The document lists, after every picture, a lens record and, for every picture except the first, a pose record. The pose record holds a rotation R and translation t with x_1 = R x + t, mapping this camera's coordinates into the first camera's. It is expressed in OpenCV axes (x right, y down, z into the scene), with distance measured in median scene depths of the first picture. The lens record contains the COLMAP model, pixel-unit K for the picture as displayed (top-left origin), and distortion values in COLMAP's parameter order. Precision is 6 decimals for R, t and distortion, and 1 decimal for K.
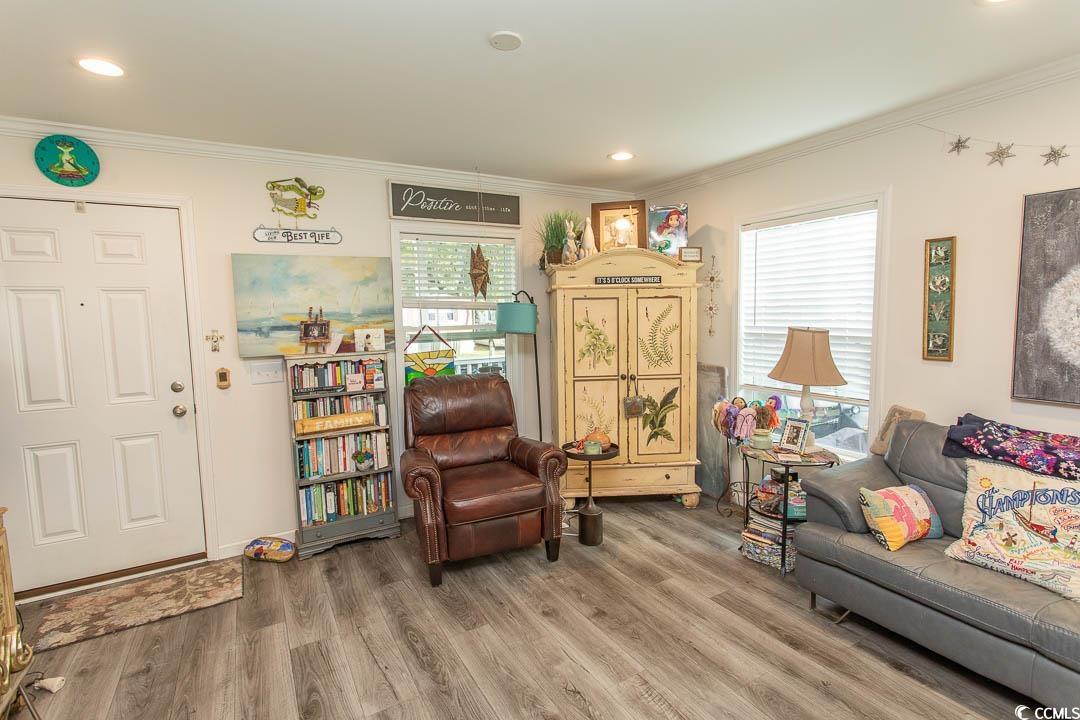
lens RADIAL K [[507.9, 0, 541.6], [0, 507.9, 355.0], [0, 0, 1]] dist [-0.000238, 0.001809]
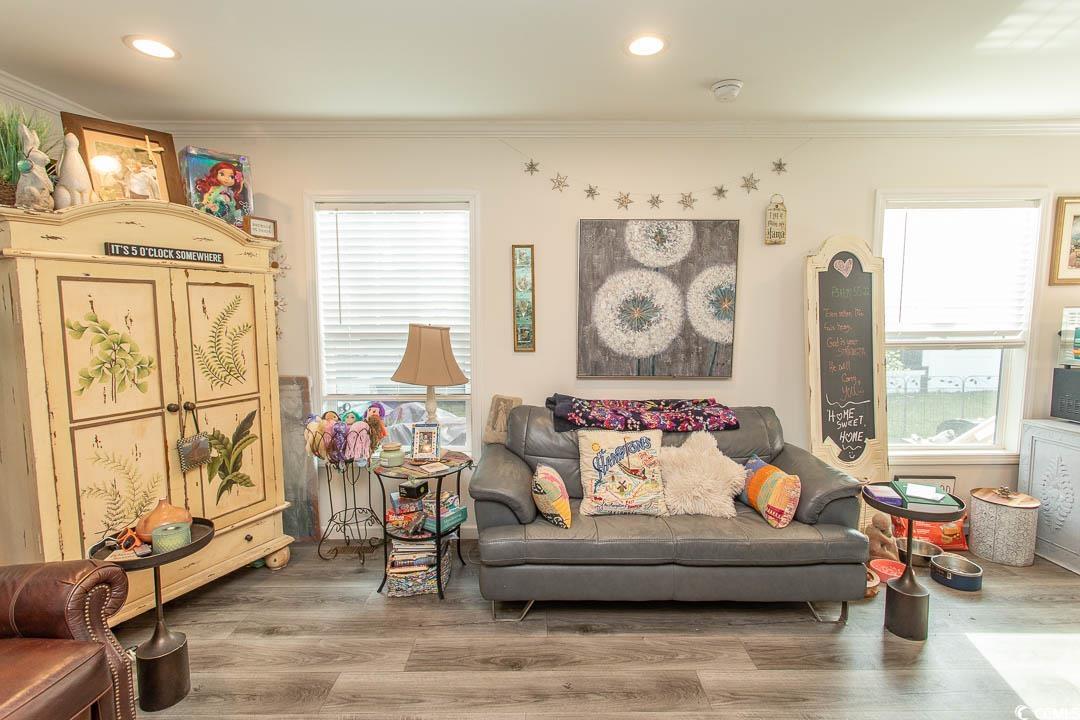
lens RADIAL K [[507.9, 0, 536.7], [0, 507.9, 355.8], [0, 0, 1]] dist [-0.000238, 0.001809]
pose [[0.505920, -0.063932, 0.860208, -0.183326], [0.066835, 0.997157, 0.034802, -0.016344], [-0.859987, 0.039885, 0.508754, 0.360061]]
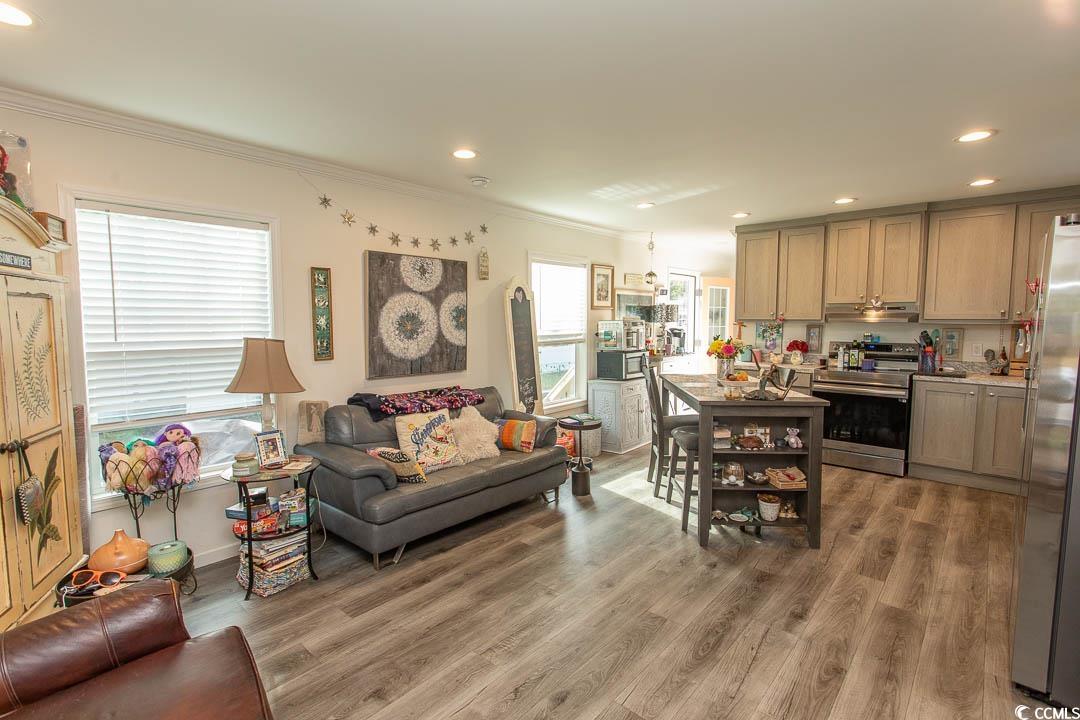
lens RADIAL K [[507.9, 0, 537.9], [0, 507.9, 355.3], [0, 0, 1]] dist [-0.000238, 0.001809]
pose [[-0.303754, -0.047865, 0.951548, -0.587522], [0.090007, 0.992829, 0.078673, -0.050950], [-0.948490, 0.109543, -0.297267, 0.795308]]
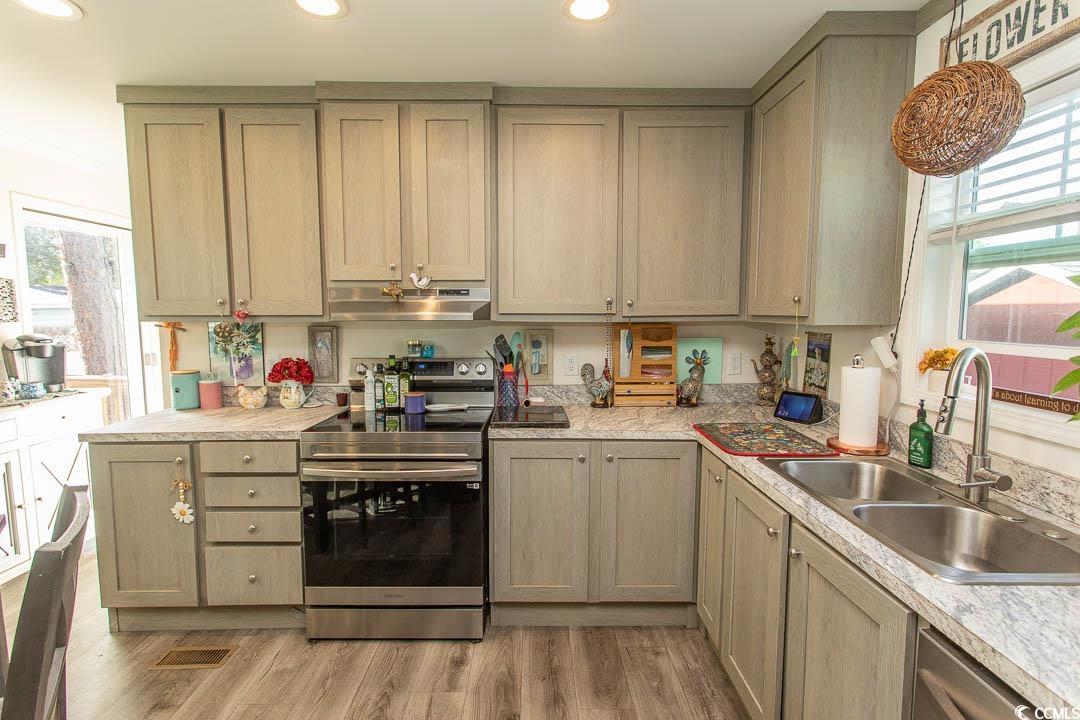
lens RADIAL K [[507.9, 0, 534.3], [0, 507.9, 355.3], [0, 0, 1]] dist [-0.000238, 0.001809]
pose [[-0.863974, -0.021036, 0.503098, 0.112097], [0.064416, 0.986300, 0.151862, 0.016406], [-0.499400, 0.163612, -0.850782, -0.170425]]
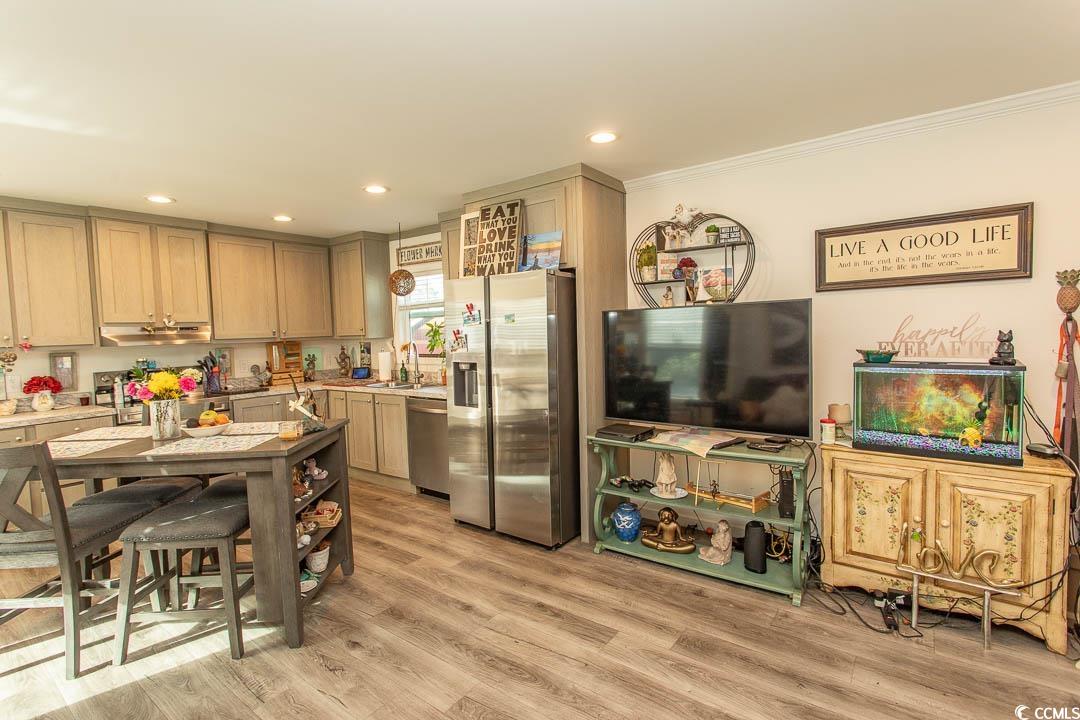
lens RADIAL K [[507.9, 0, 538.8], [0, 507.9, 356.7], [0, 0, 1]] dist [-0.000238, 0.001809]
pose [[-0.921445, 0.073392, -0.381513, 0.268395], [0.018700, 0.989235, 0.145134, -0.086903], [0.388058, 0.126599, -0.912899, 1.002161]]
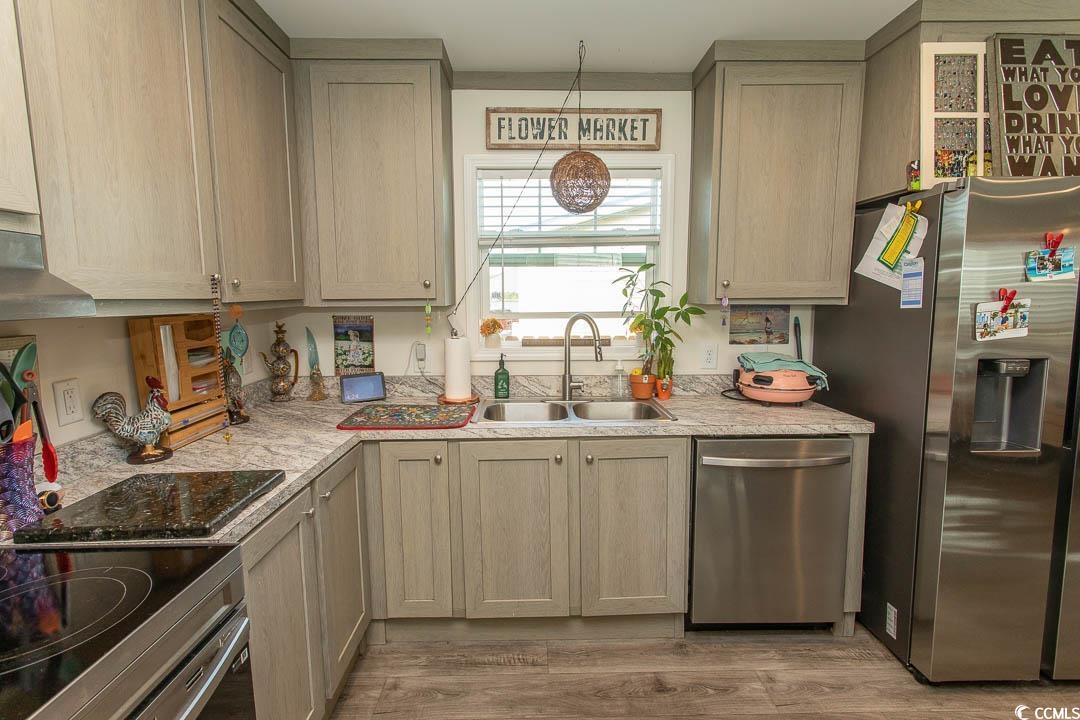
lens RADIAL K [[507.9, 0, 540.5], [0, 507.9, 357.4], [0, 0, 1]] dist [-0.000238, 0.001809]
pose [[-0.492207, 0.130475, -0.860645, 0.742074], [-0.058235, 0.981552, 0.182109, 0.028578], [0.868528, 0.139755, -0.475528, -0.411767]]
